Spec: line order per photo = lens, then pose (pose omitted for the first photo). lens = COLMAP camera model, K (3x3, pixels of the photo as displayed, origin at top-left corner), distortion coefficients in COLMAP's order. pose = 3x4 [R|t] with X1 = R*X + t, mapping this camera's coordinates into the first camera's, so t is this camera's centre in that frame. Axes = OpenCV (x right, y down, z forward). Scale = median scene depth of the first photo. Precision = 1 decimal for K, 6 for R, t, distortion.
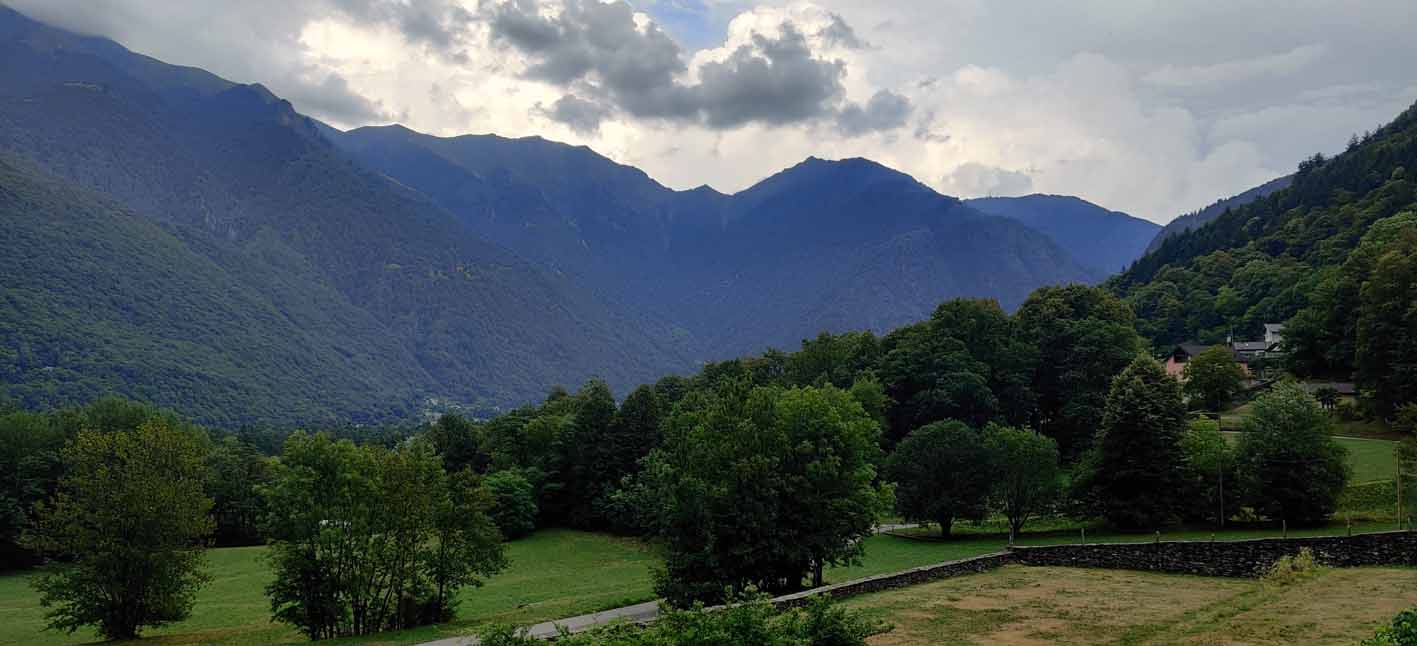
lens RADIAL K [[1055.4, 0, 699.6], [0, 1055.4, 347.6], [0, 0, 1]] dist [0.033304, -0.012229]
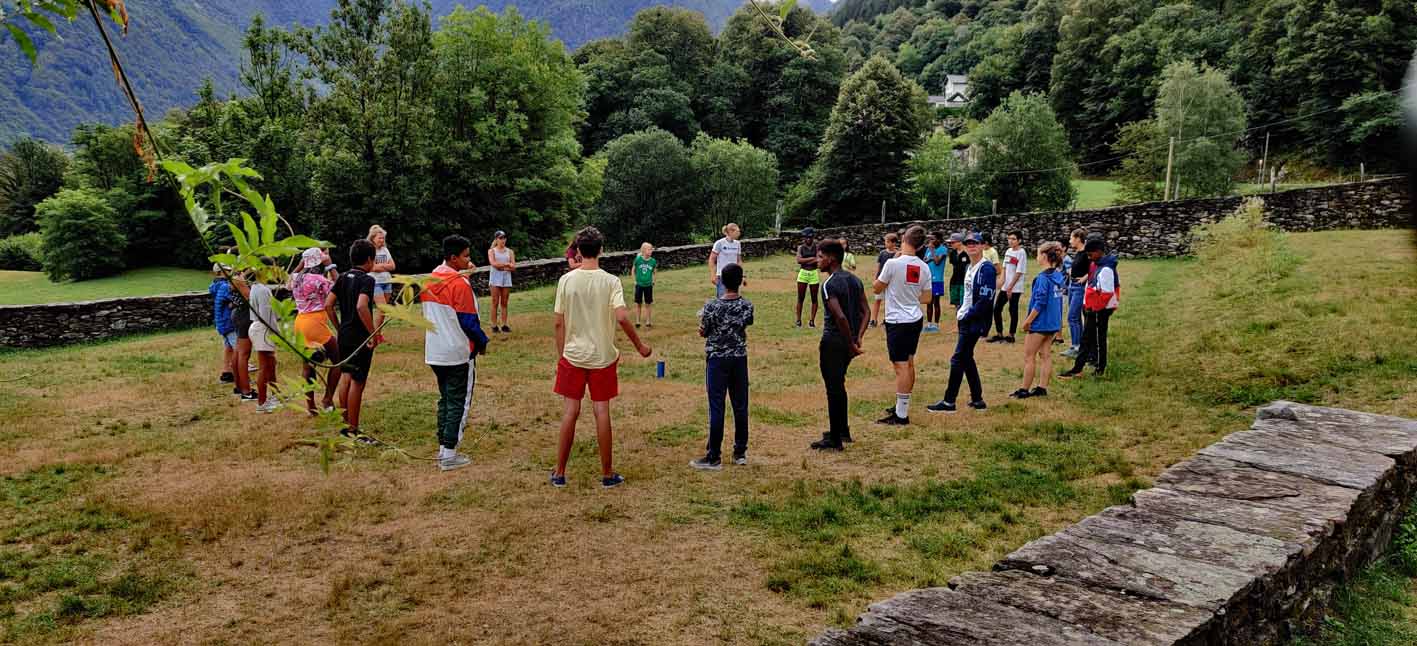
lens RADIAL K [[1055.4, 0, 679.3], [0, 1055.4, 310.0], [0, 0, 1]] dist [0.033304, -0.012229]
pose [[0.960218, -0.007355, 0.279153, 0.017519], [-0.043657, 0.983407, 0.176080, 0.048229], [-0.275816, -0.181262, 0.943965, 0.147762]]
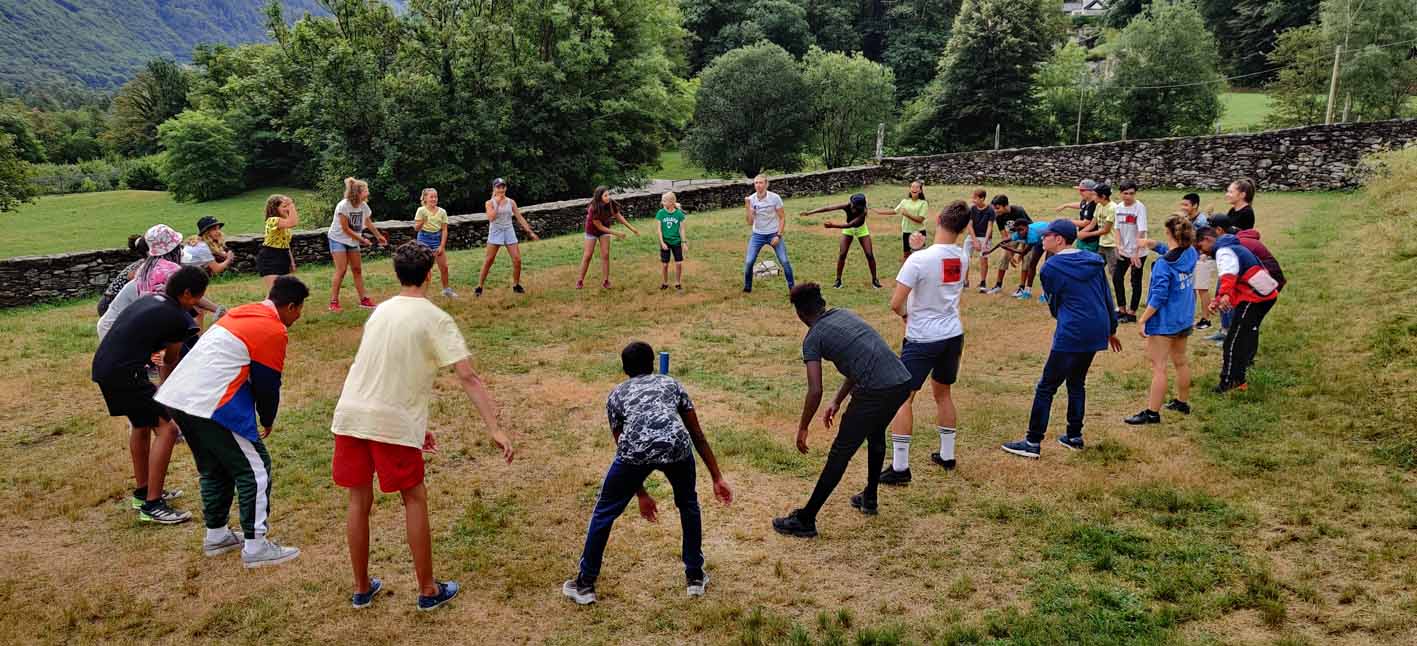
lens RADIAL K [[1055.4, 0, 699.5], [0, 1055.4, 312.4], [0, 0, 1]] dist [0.033304, -0.012229]
pose [[0.982399, -0.017392, 0.185983, 0.029915], [-0.031772, 0.965591, 0.258118, 0.047208], [-0.184073, -0.259484, 0.948043, 0.164291]]
